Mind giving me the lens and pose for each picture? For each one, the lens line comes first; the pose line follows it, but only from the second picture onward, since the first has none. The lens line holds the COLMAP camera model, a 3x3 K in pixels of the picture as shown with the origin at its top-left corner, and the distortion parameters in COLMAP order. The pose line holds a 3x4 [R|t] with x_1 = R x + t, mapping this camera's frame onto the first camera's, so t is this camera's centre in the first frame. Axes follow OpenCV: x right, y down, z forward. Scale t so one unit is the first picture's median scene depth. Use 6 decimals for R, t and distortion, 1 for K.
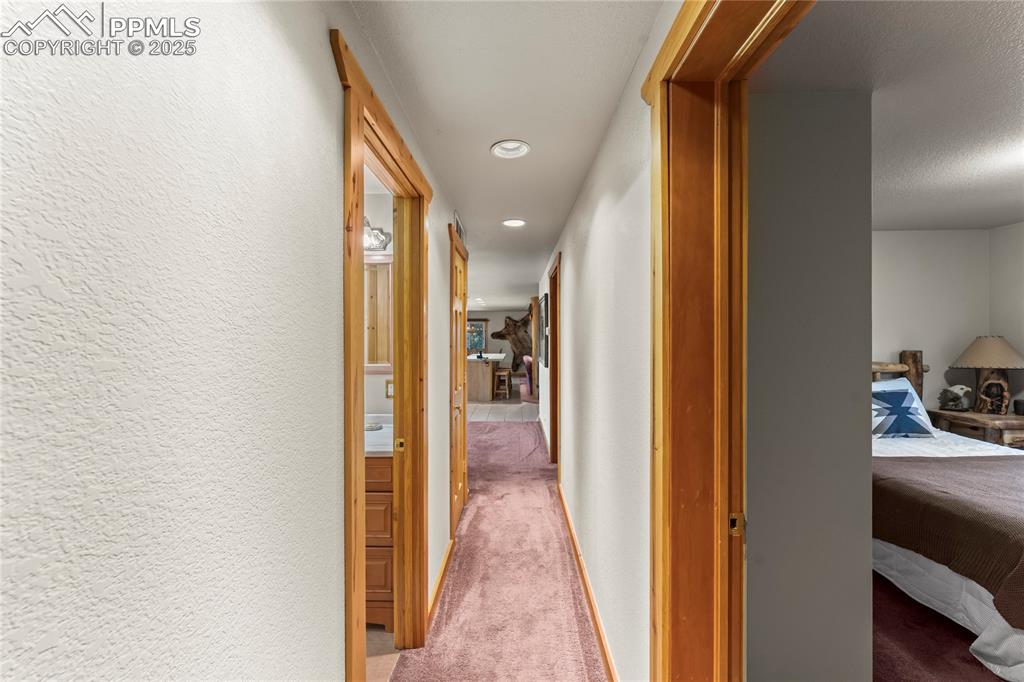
lens RADIAL K [[405.3, 0, 510.0], [0, 405.3, 342.9], [0, 0, 1]] dist [0.003471, -0.000209]
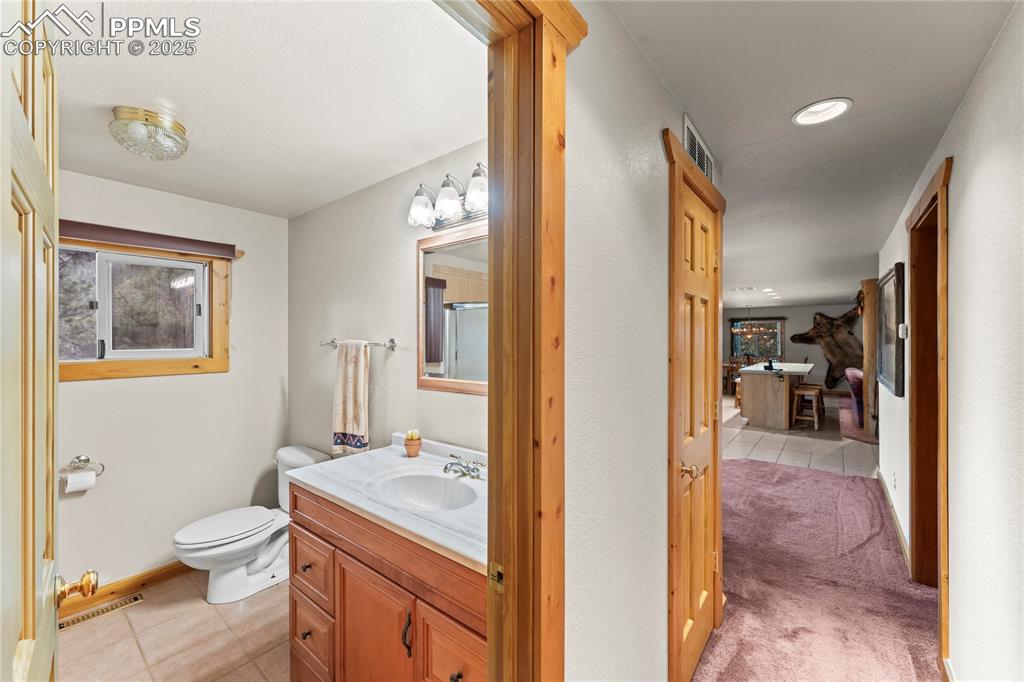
lens RADIAL K [[405.3, 0, 511.4], [0, 405.3, 342.7], [0, 0, 1]] dist [0.003471, -0.000209]
pose [[0.792118, 0.003151, -0.610360, 0.012821], [-0.008477, 0.999947, -0.005840, -0.007604], [0.610309, 0.009800, 0.792102, 0.348317]]
